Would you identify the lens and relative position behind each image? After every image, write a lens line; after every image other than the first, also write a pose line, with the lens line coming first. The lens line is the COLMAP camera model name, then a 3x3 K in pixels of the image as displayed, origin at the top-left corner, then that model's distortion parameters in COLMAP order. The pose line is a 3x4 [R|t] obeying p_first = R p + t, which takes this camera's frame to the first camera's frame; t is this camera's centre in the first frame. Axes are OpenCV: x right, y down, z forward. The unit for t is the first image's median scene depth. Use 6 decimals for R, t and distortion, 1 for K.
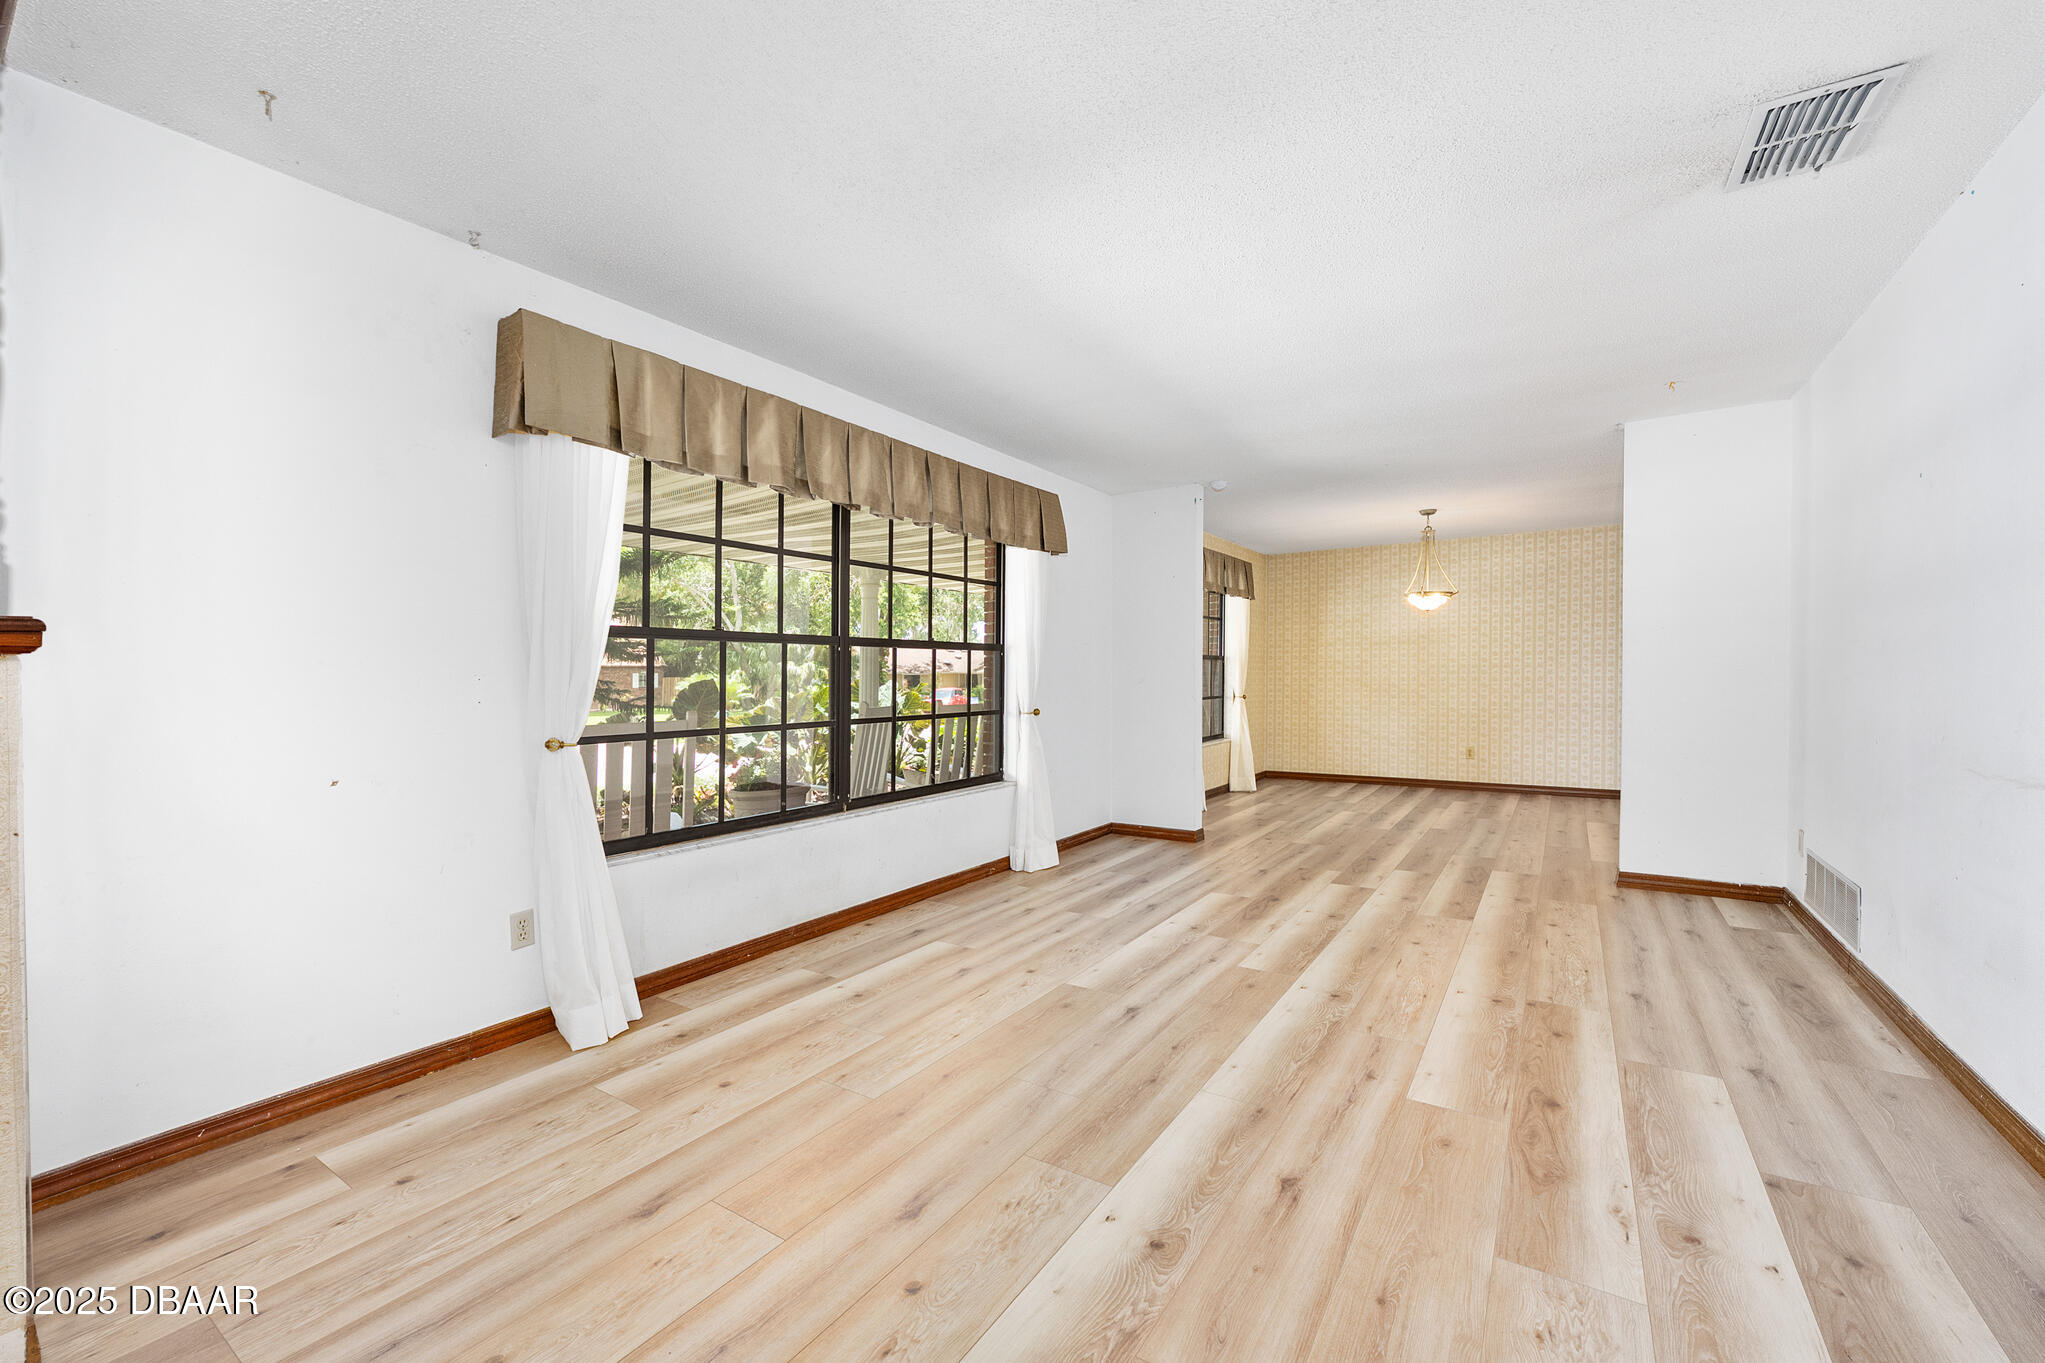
lens RADIAL K [[854.3, 0, 997.5], [0, 854.3, 676.6], [0, 0, 1]] dist [-0.000509, 0.000094]
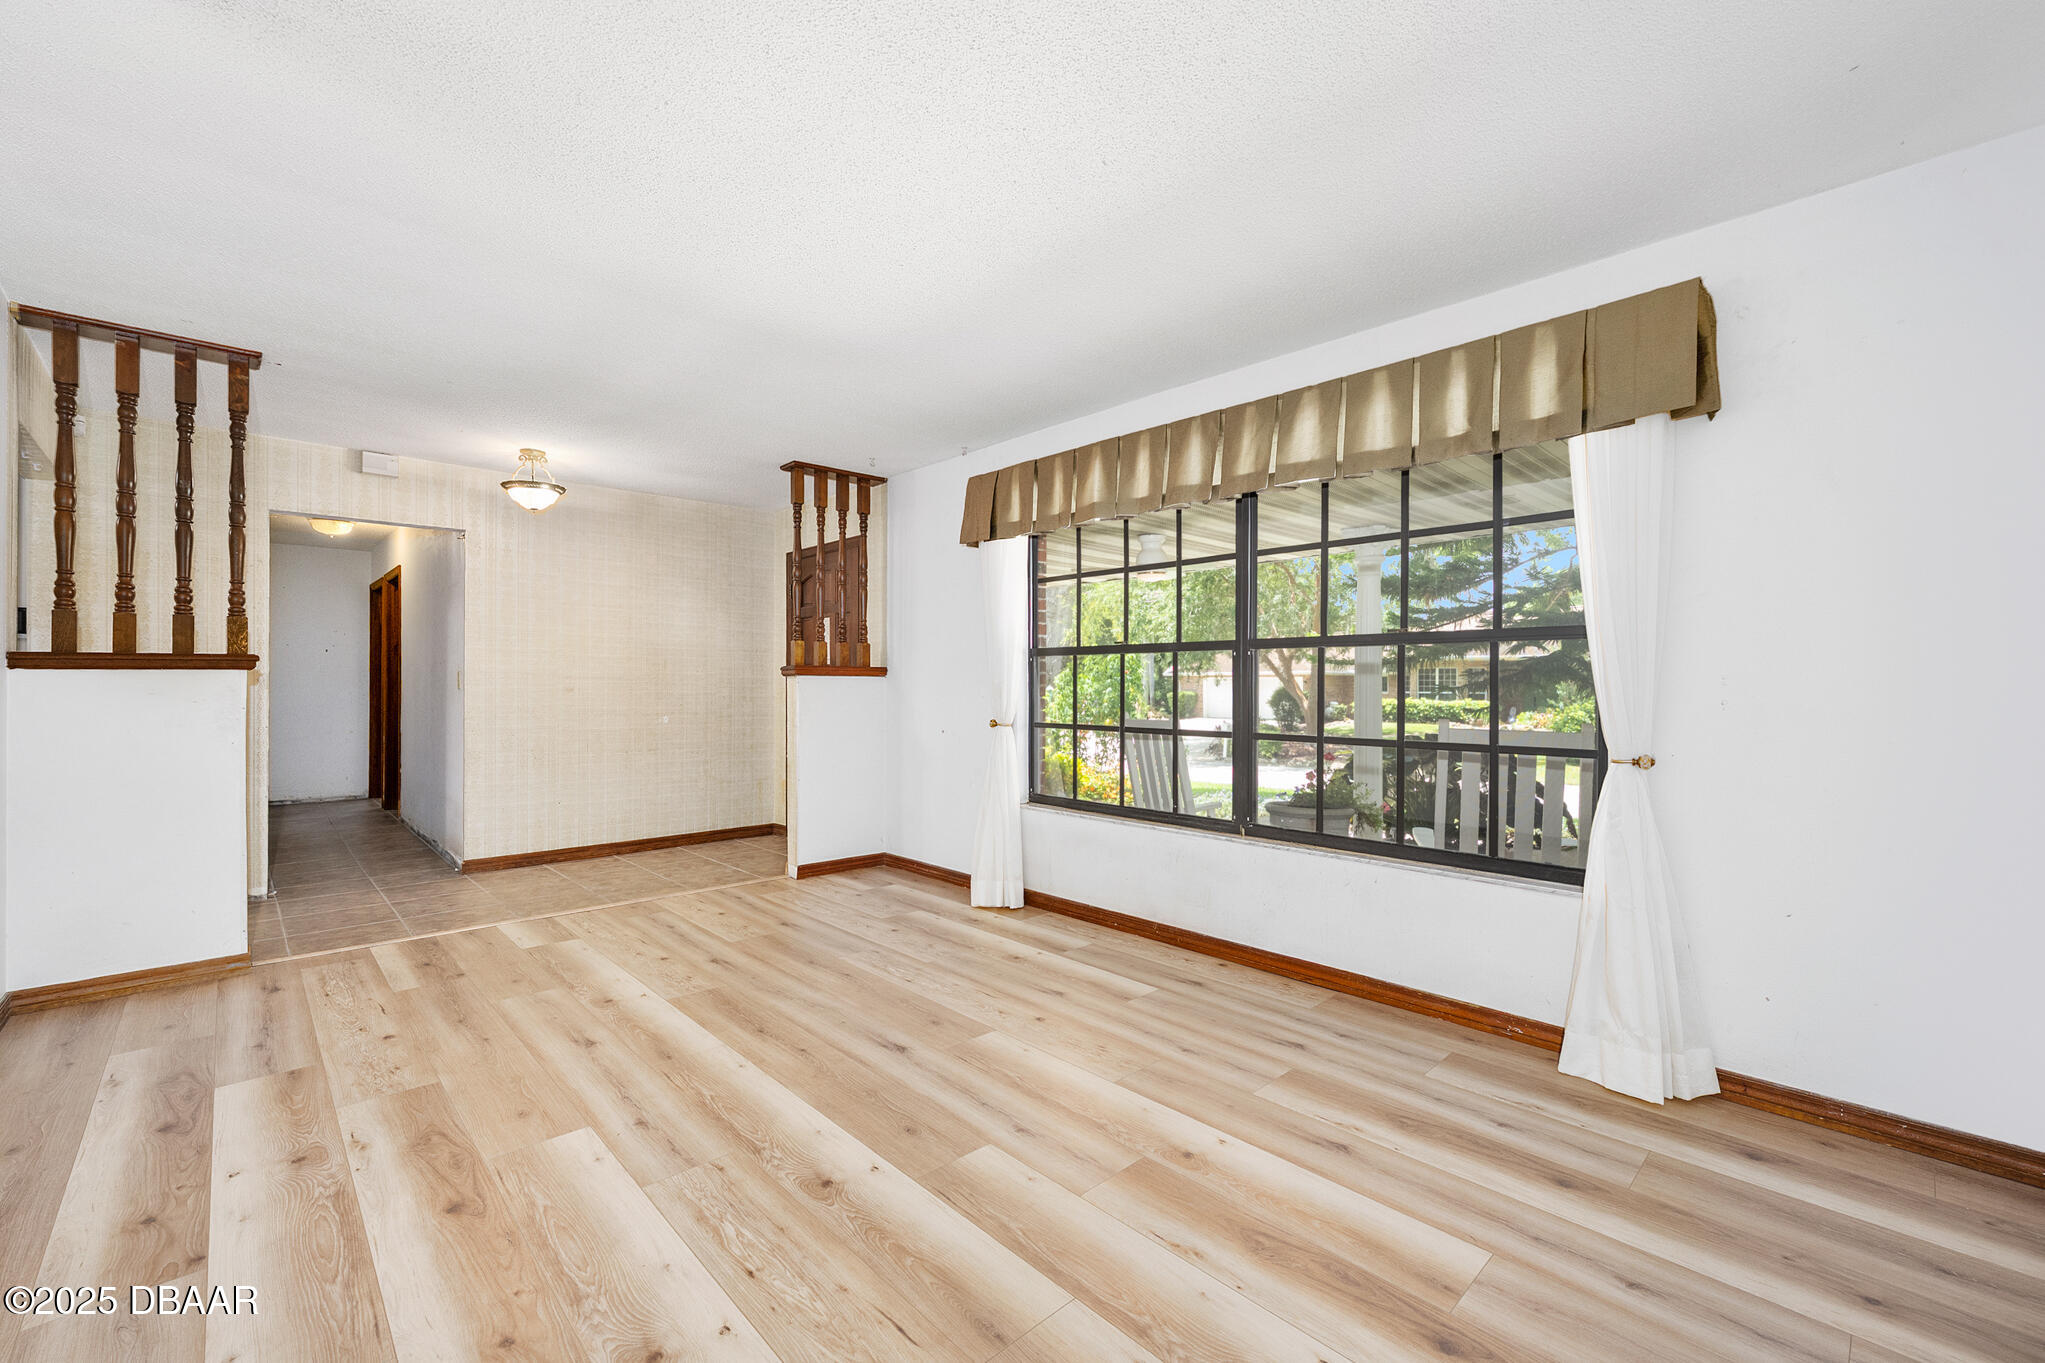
lens RADIAL K [[854.3, 0, 997.5], [0, 854.3, 676.6], [0, 0, 1]] dist [-0.000509, 0.000094]
pose [[-0.250272, -0.002306, -0.968173, 1.035693], [0.000038, 0.999997, -0.002391, -0.008720], [0.968175, -0.000635, -0.250271, 1.346827]]
